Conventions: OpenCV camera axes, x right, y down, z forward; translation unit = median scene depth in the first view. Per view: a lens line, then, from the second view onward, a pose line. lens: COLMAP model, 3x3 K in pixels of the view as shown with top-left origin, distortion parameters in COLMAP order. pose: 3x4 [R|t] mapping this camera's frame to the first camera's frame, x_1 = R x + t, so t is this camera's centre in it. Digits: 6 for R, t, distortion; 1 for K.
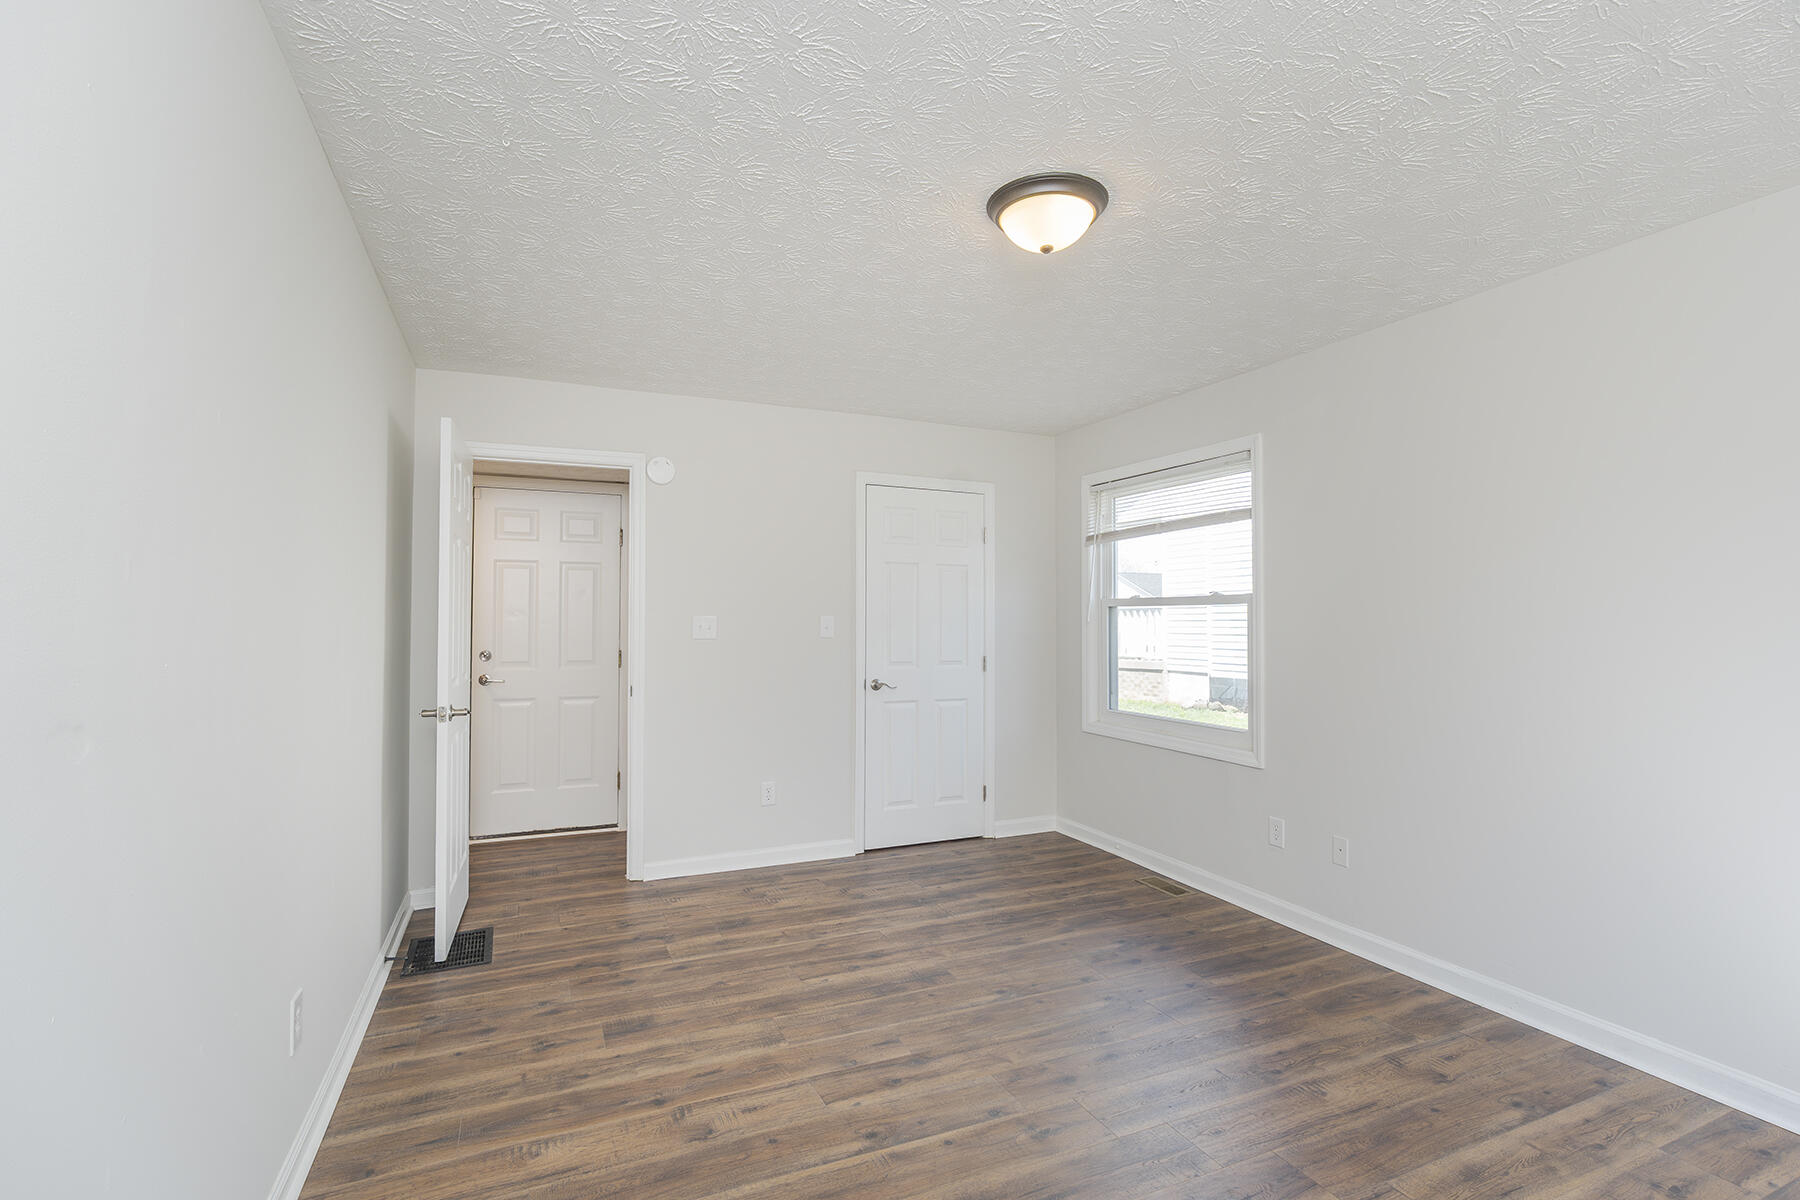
lens RADIAL K [[829.4, 0, 904.3], [0, 829.4, 611.6], [0, 0, 1]] dist [-0.007849, 0.000537]
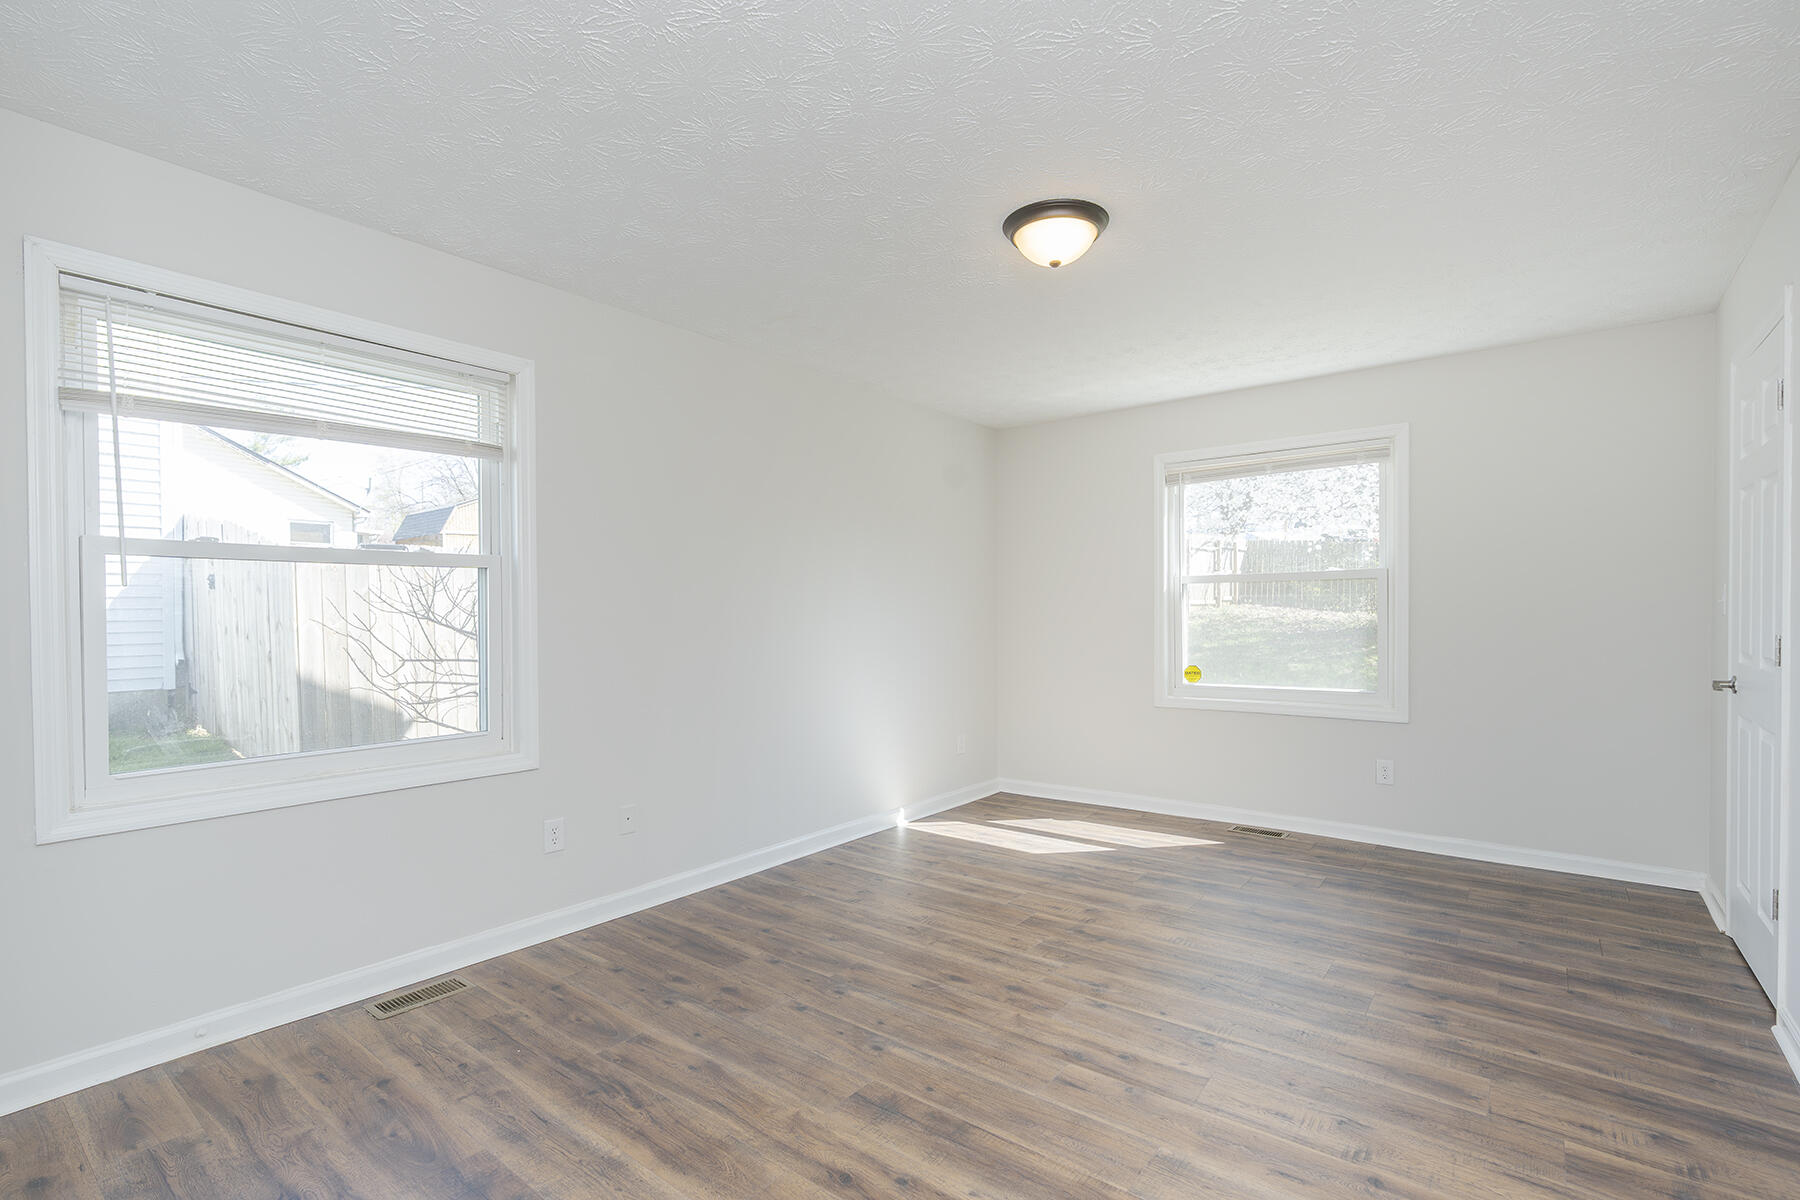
lens RADIAL K [[829.4, 0, 904.3], [0, 829.4, 611.6], [0, 0, 1]] dist [-0.007849, 0.000537]
pose [[-0.458014, -0.007386, 0.888914, -0.574822], [-0.006368, 0.999967, 0.005027, 0.034385], [-0.888922, -0.003358, -0.458046, 1.288082]]
